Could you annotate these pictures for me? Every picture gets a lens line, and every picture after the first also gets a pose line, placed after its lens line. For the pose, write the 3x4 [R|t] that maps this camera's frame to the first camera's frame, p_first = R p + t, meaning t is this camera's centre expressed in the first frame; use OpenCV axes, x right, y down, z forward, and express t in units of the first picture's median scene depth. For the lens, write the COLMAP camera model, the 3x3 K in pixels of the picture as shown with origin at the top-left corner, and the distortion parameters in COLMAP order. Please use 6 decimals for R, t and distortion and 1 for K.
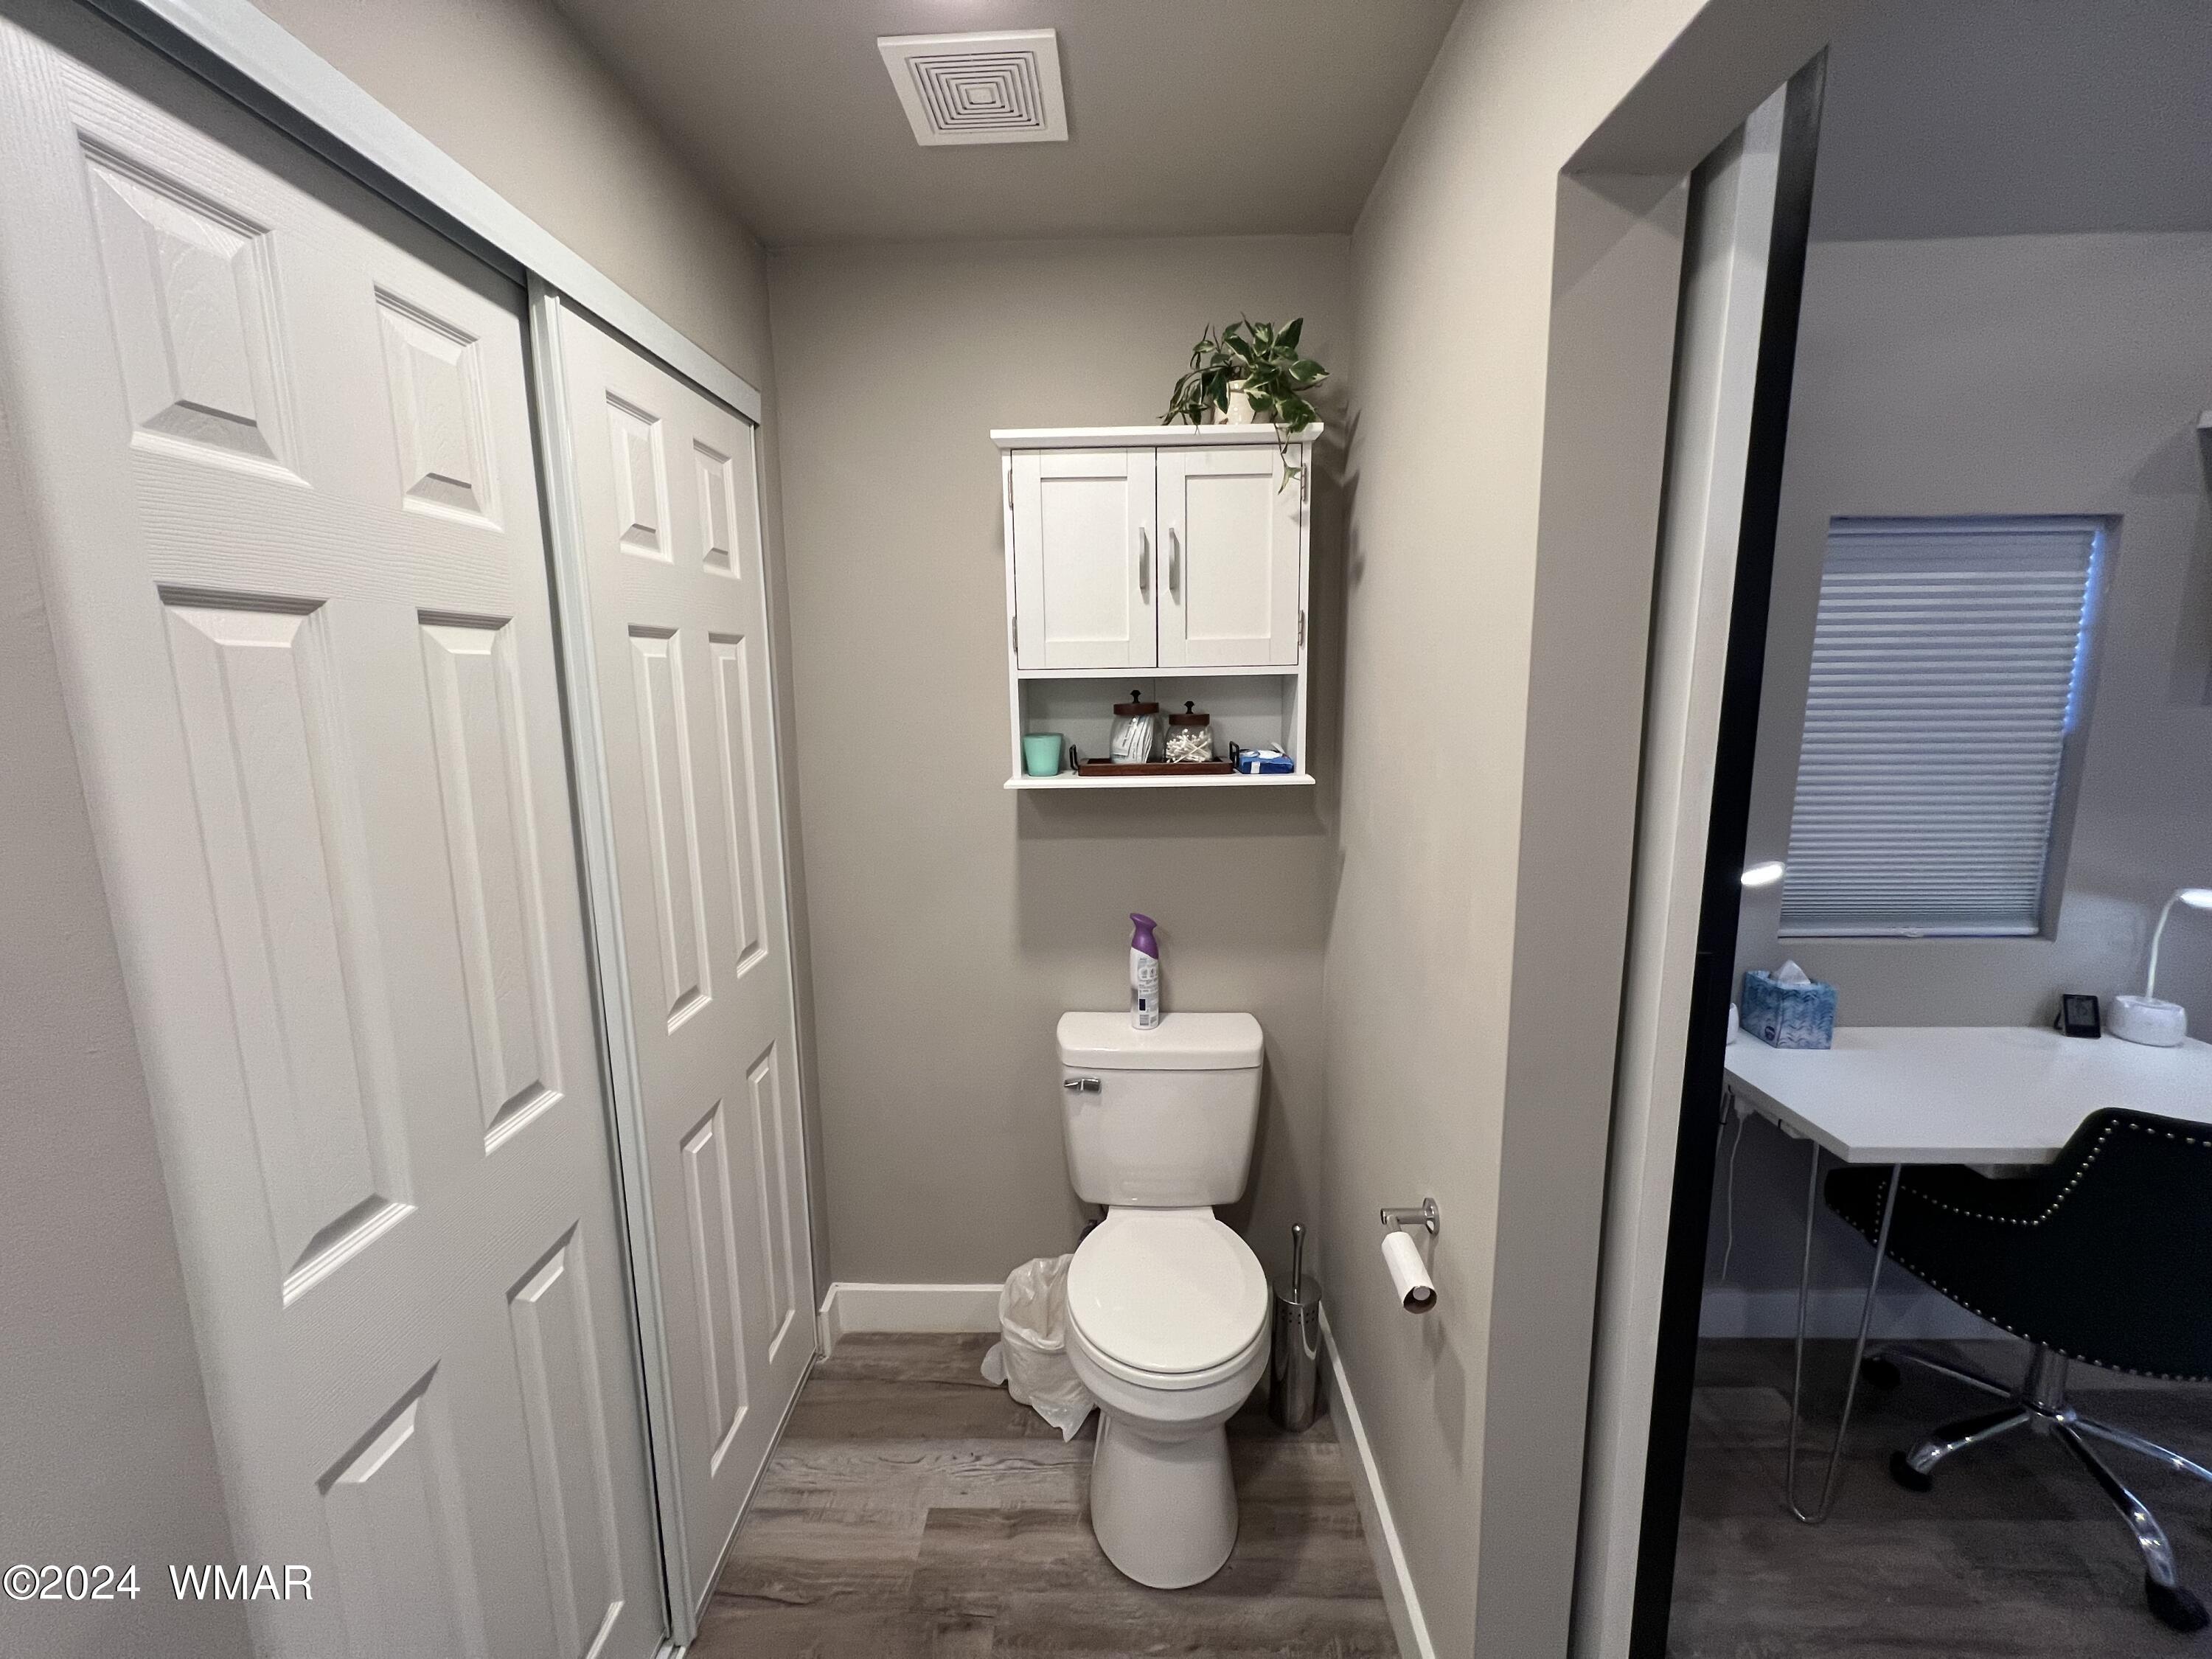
lens RADIAL K [[880.6, 0, 1098.4], [0, 880.6, 816.8], [0, 0, 1]] dist [-0.001888, 0.000403]
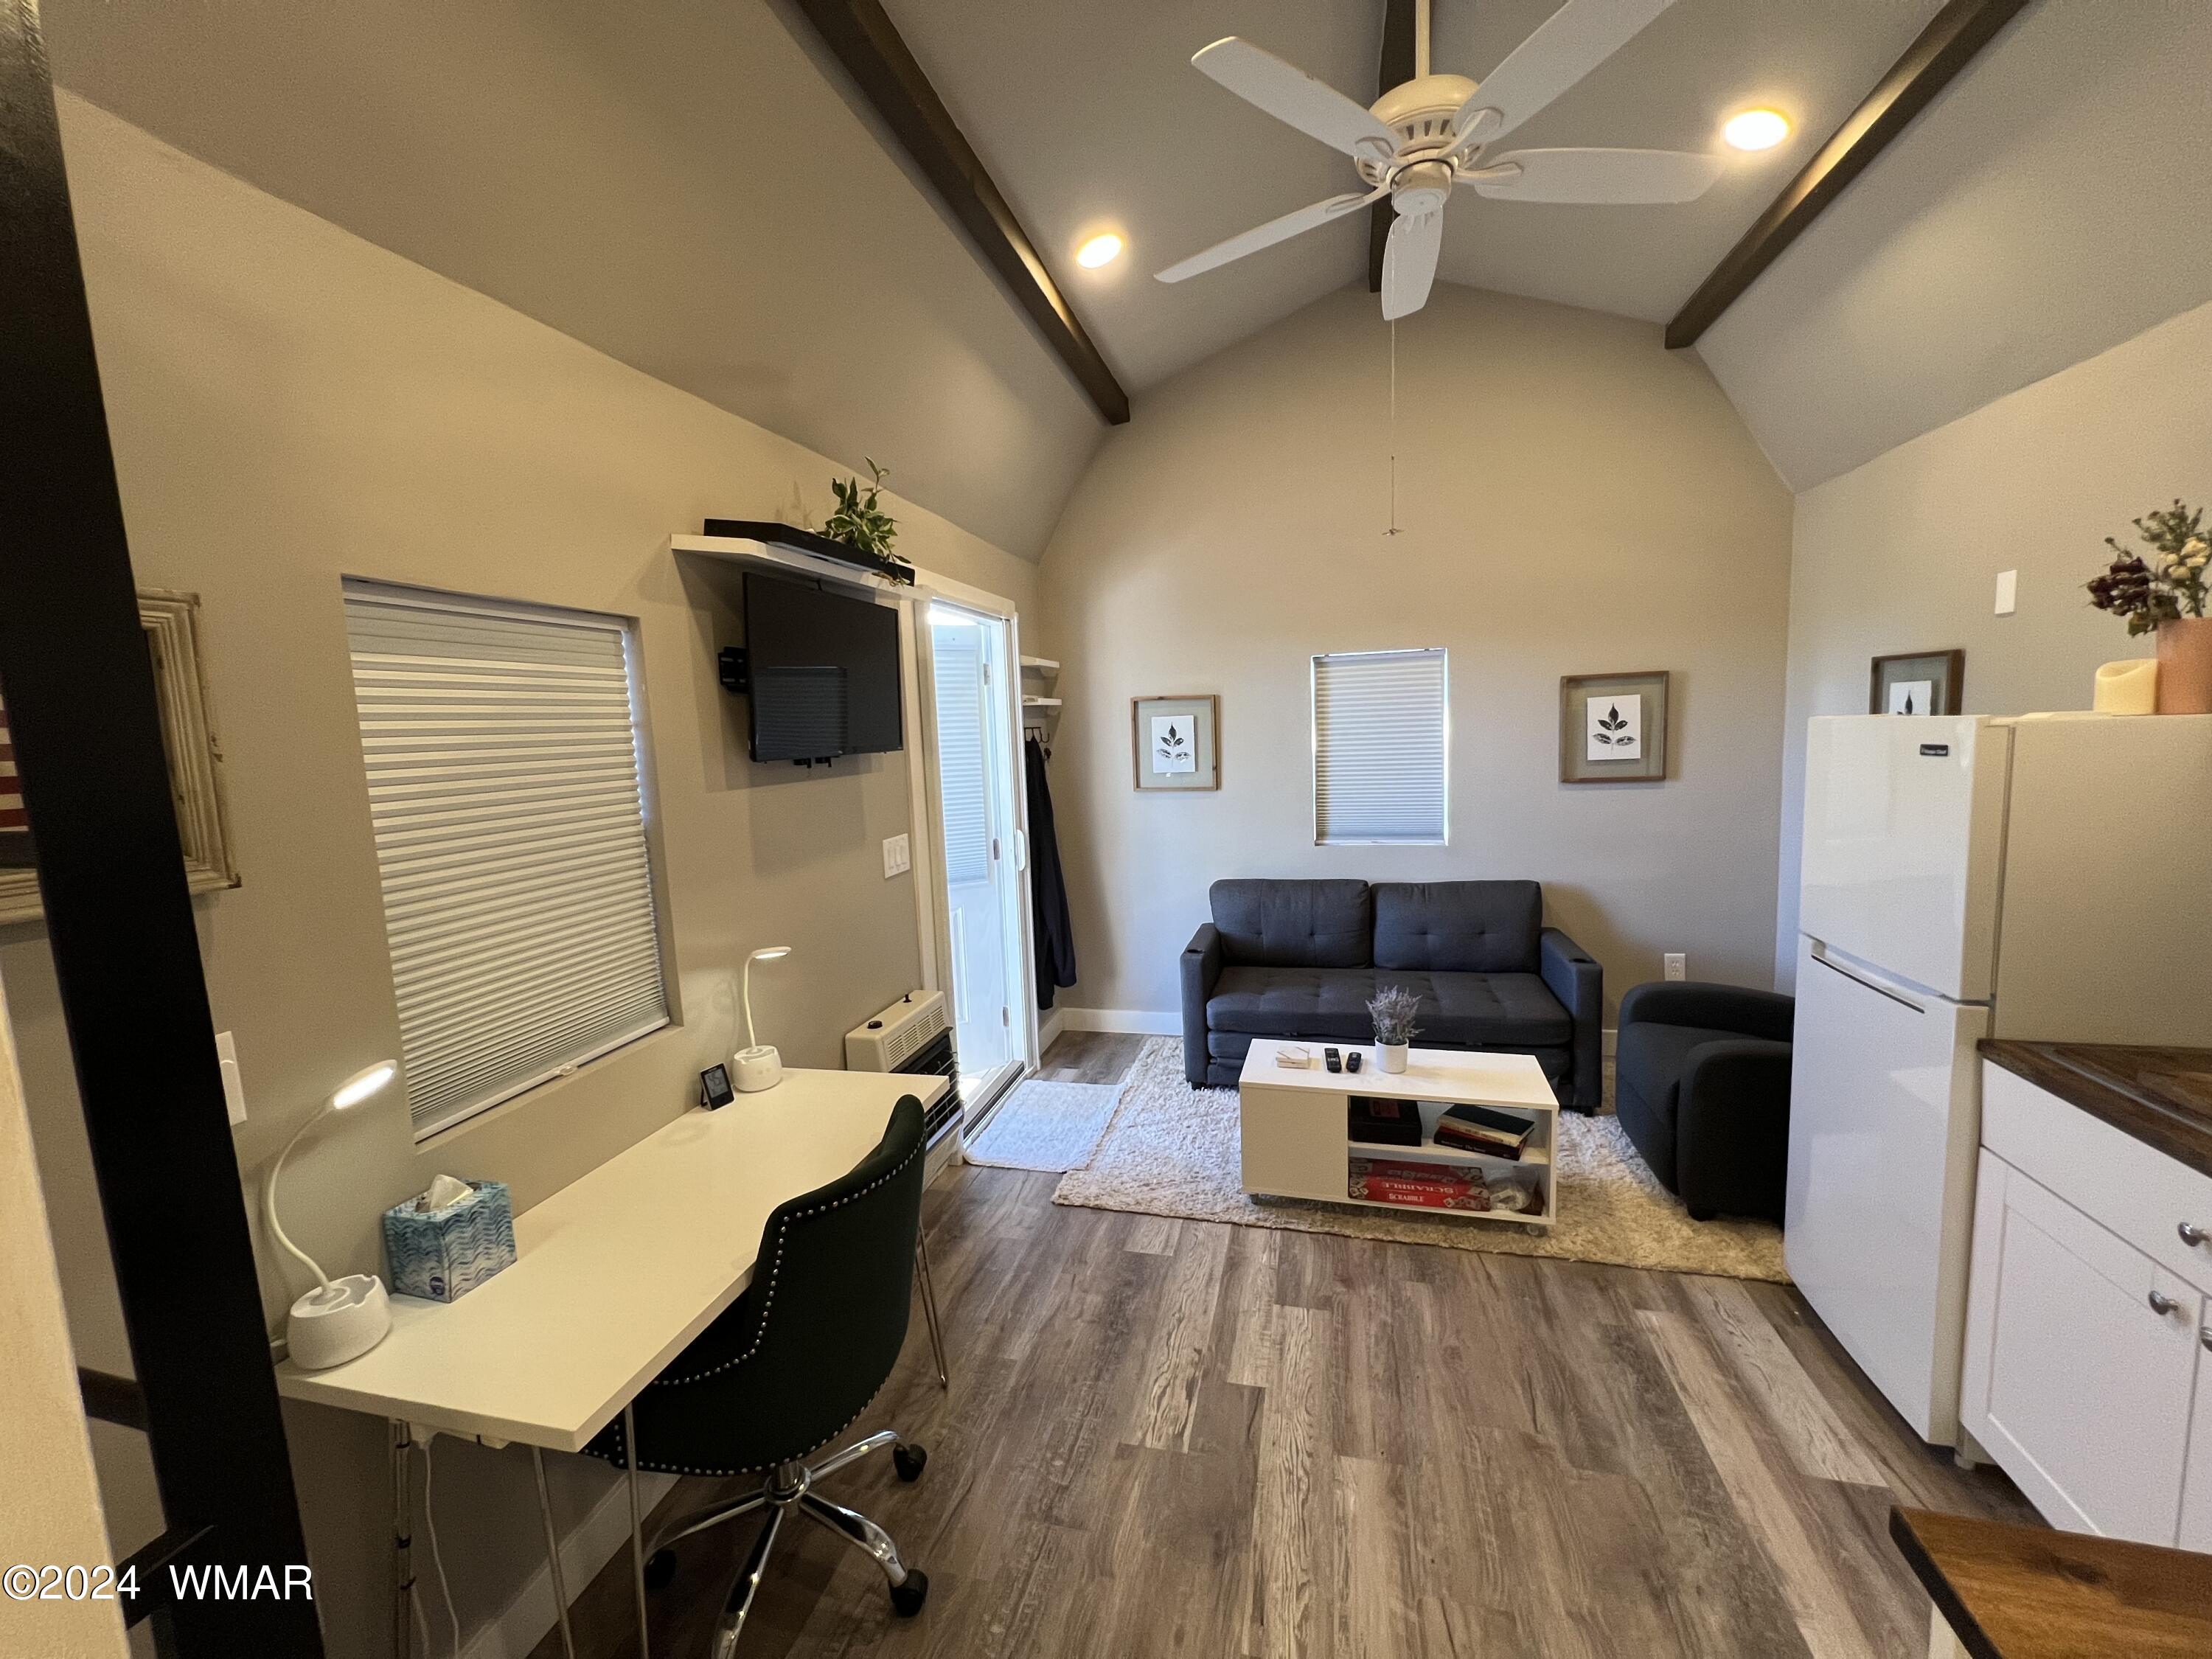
lens RADIAL K [[880.6, 0, 1104.7], [0, 880.6, 823.9], [0, 0, 1]] dist [-0.001888, 0.000403]
pose [[0.228953, -0.110510, 0.967144, 0.243848], [0.199161, 0.977836, 0.064584, -0.059029], [-0.952846, 0.177831, 0.245888, 0.247960]]
